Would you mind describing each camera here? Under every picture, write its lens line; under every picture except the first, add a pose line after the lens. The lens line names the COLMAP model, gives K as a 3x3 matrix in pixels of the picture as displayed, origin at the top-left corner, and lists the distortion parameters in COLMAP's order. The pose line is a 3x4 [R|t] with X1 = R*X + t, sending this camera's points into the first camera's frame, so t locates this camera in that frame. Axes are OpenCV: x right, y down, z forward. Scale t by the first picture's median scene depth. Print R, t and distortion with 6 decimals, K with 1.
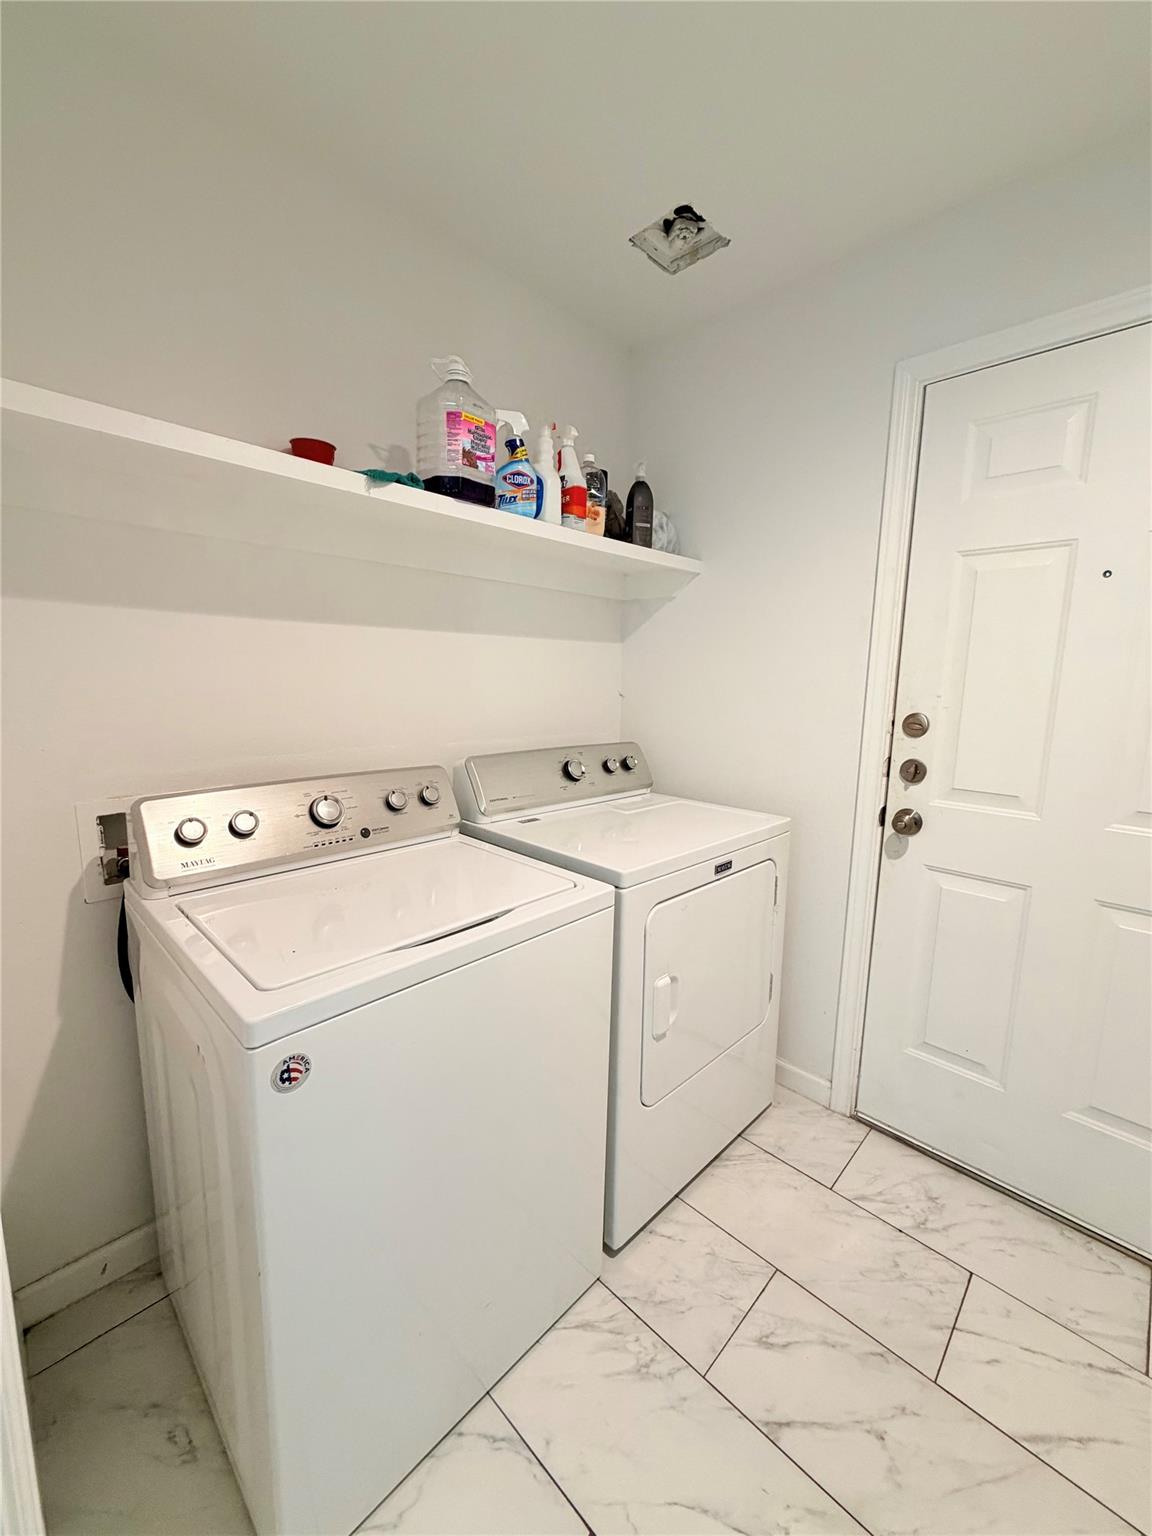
lens RADIAL K [[611.3, 0, 577.9], [0, 611.3, 765.9], [0, 0, 1]] dist [-0.000614, 0.000336]
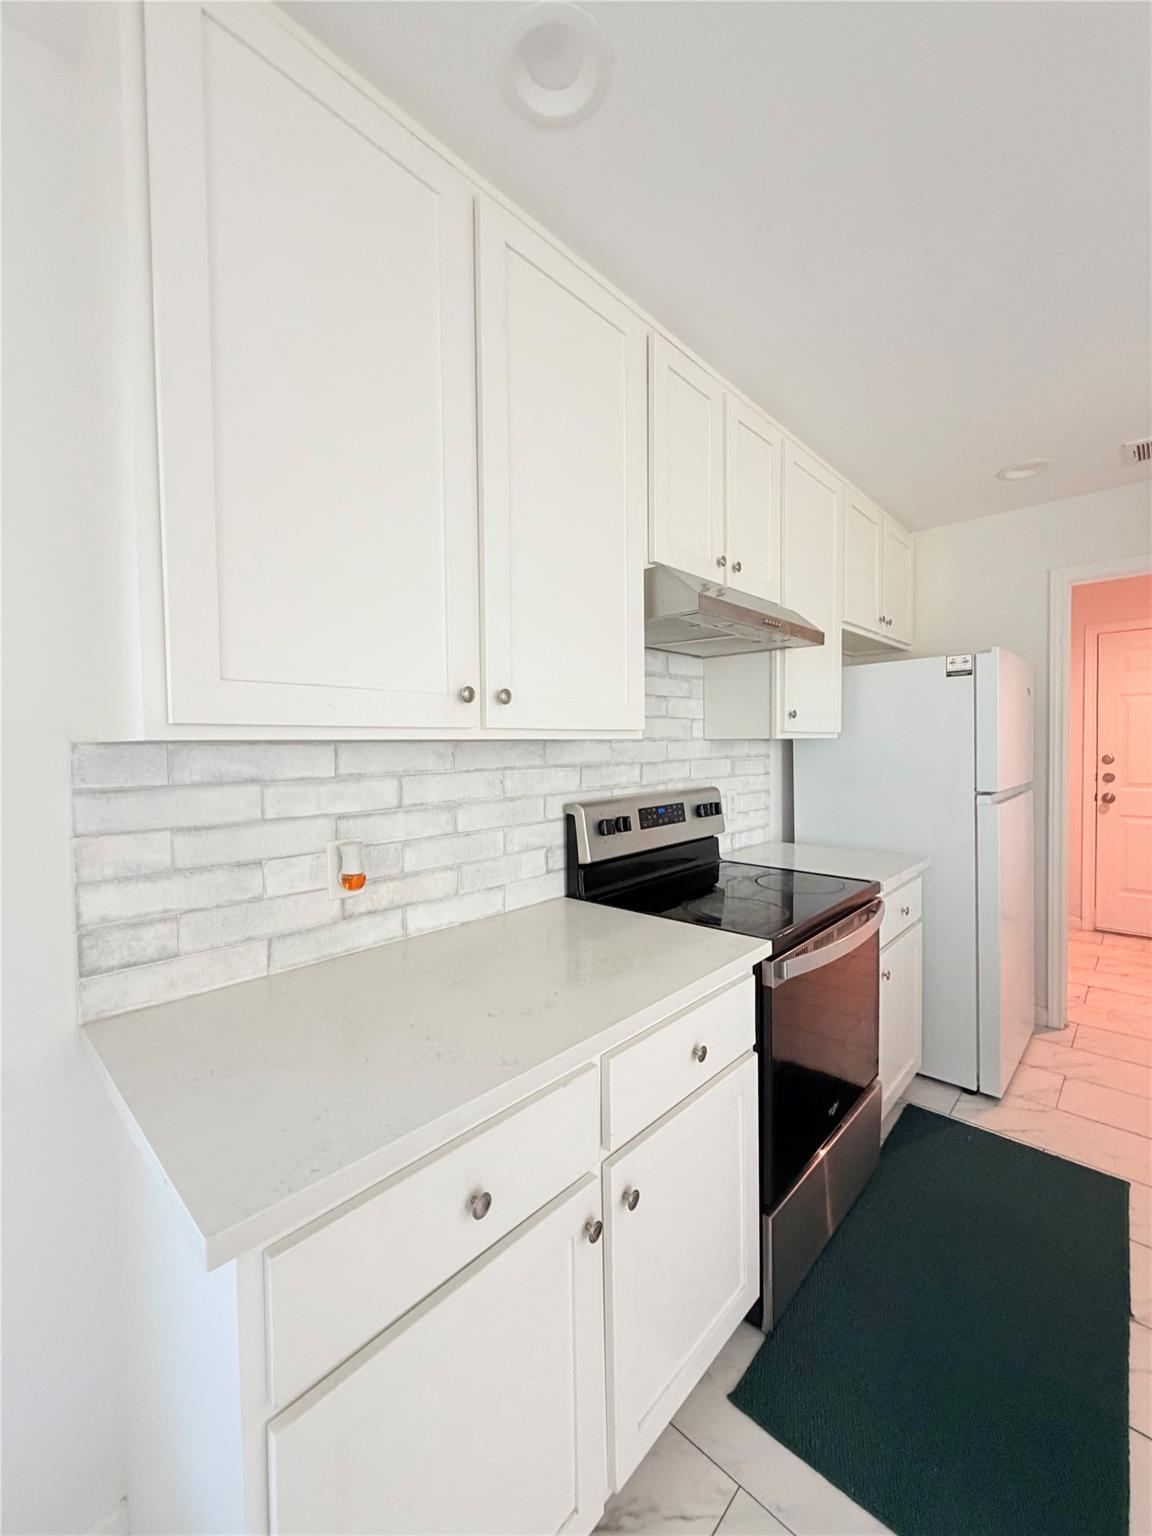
lens RADIAL K [[611.3, 0, 577.9], [0, 611.3, 765.9], [0, 0, 1]] dist [-0.000614, 0.000336]
pose [[0.999337, -0.034113, 0.012687, -1.667922], [0.035370, 0.992430, -0.117606, 0.178659], [-0.008579, 0.117977, 0.992979, -1.491525]]
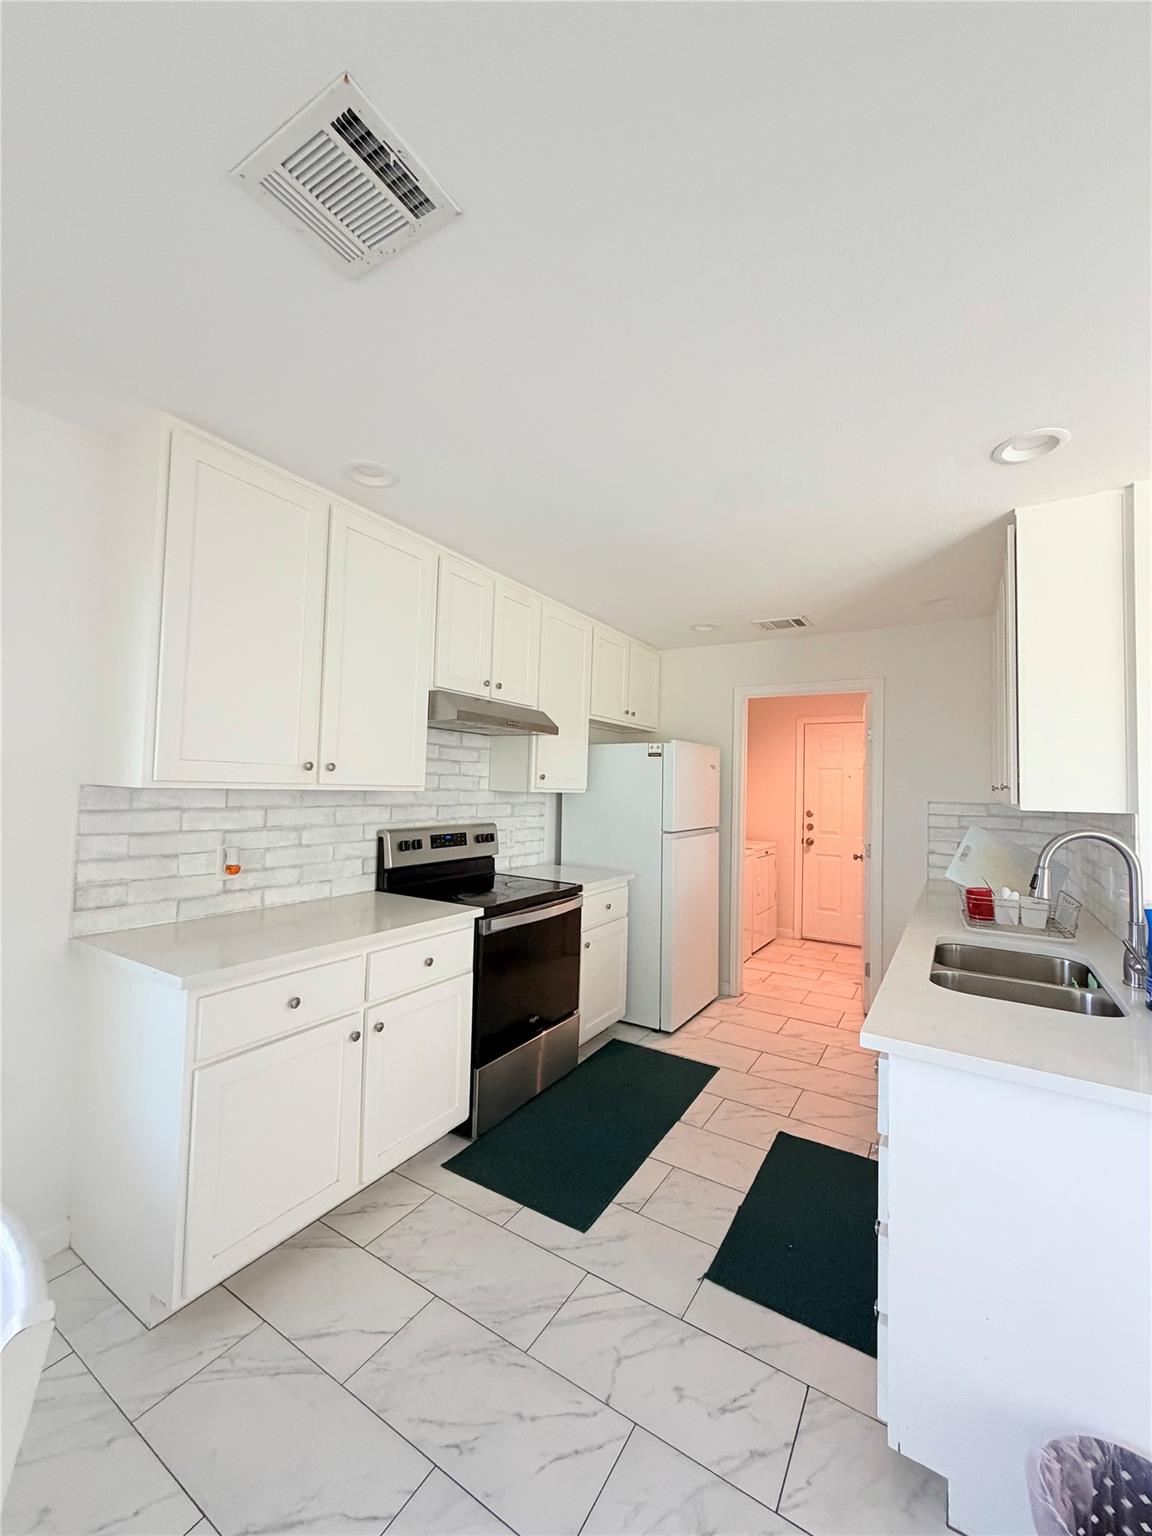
lens RADIAL K [[611.3, 0, 577.9], [0, 611.3, 765.9], [0, 0, 1]] dist [-0.000614, 0.000336]
pose [[0.977517, 0.014828, 0.210334, -1.500624], [0.023075, 0.984010, -0.176611, 0.252346], [-0.209589, 0.177494, 0.961545, -2.163432]]
